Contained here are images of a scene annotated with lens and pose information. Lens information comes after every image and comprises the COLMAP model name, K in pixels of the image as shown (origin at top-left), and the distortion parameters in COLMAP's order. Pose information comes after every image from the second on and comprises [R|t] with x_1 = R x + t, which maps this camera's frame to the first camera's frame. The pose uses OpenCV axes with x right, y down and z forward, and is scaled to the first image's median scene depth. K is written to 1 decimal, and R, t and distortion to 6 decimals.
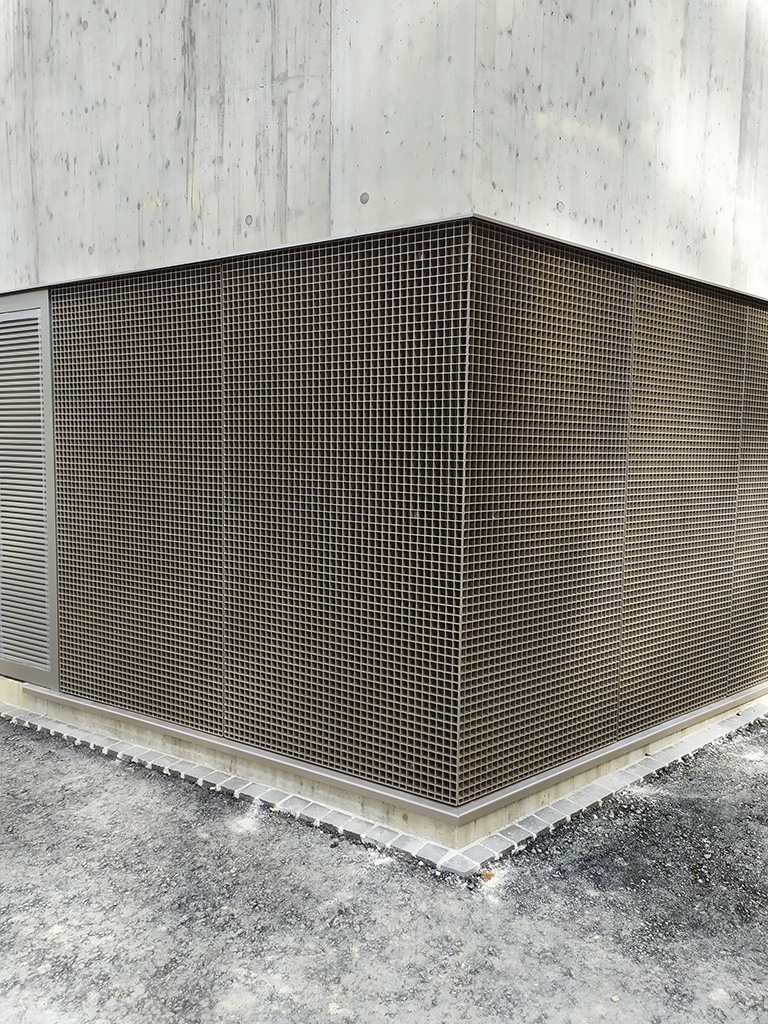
lens RADIAL K [[772.6, 0, 383.2], [0, 772.6, 515.8], [0, 0, 1]] dist [0.053391, -0.053646]
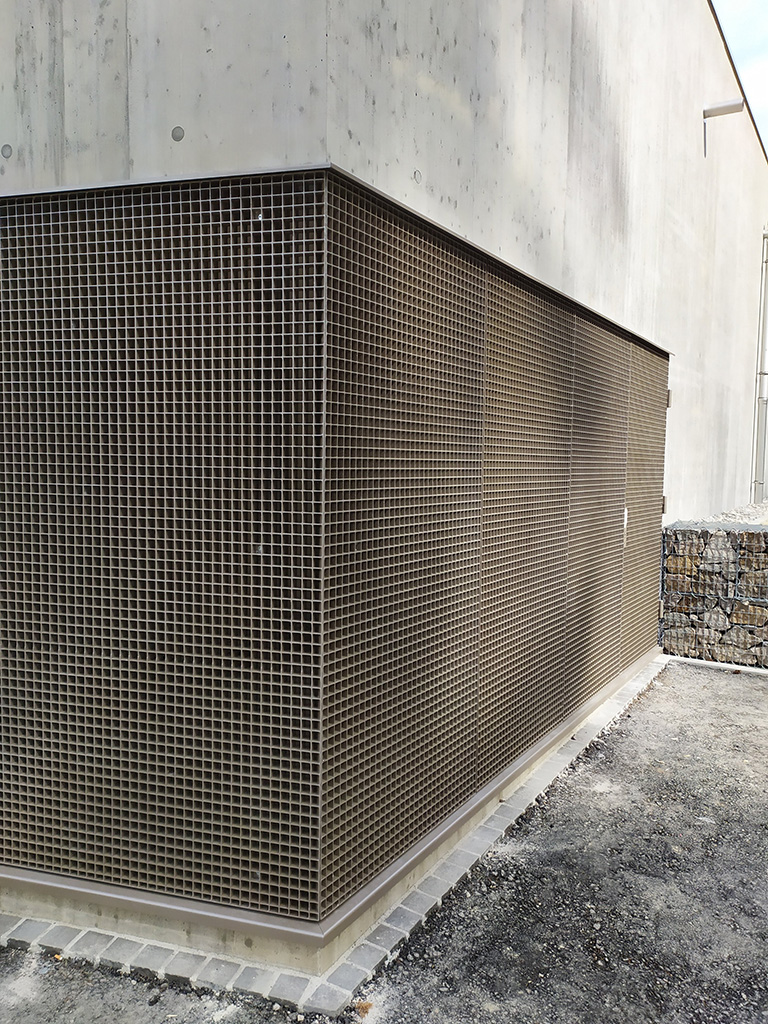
lens RADIAL K [[772.6, 0, 383.2], [0, 772.6, 515.8], [0, 0, 1]] dist [0.053391, -0.053646]
pose [[0.955172, -0.020893, 0.295312, -0.063292], [0.024339, 0.999672, -0.007998, -0.024882], [-0.295048, 0.014827, 0.955367, 0.213323]]
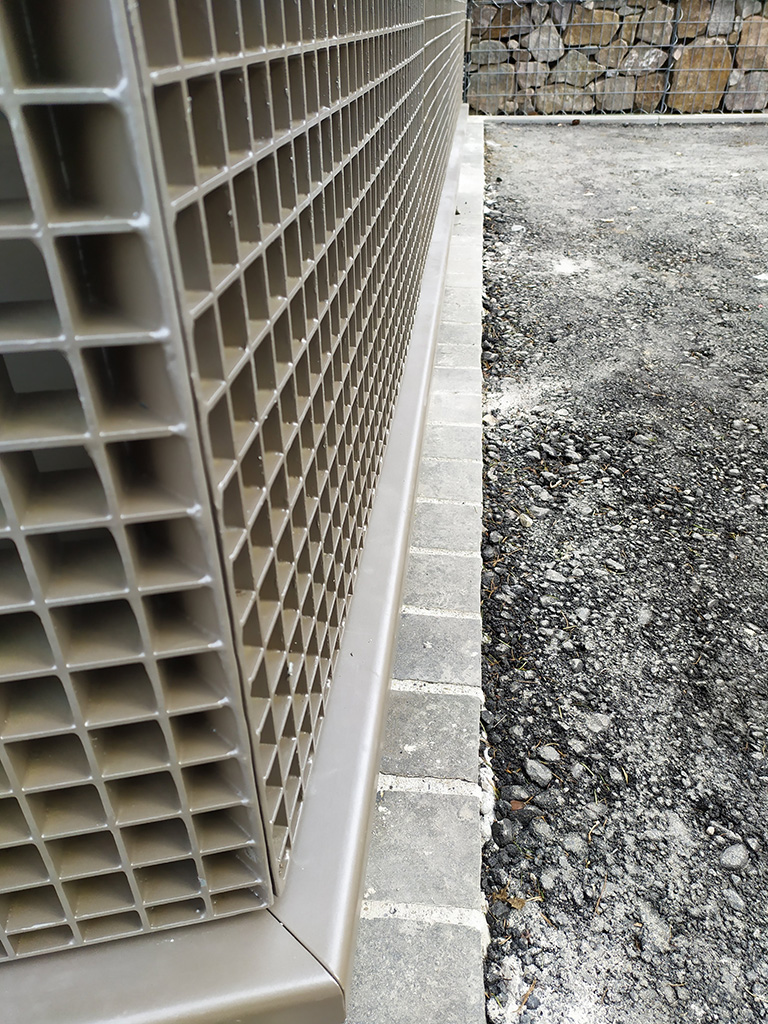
lens RADIAL K [[772.6, 0, 383.2], [0, 772.6, 515.8], [0, 0, 1]] dist [0.053391, -0.053646]
pose [[0.724922, -0.397639, 0.562469, 0.054821], [0.090732, 0.864562, 0.494267, 0.233602], [-0.682830, -0.307271, 0.662819, 0.868712]]
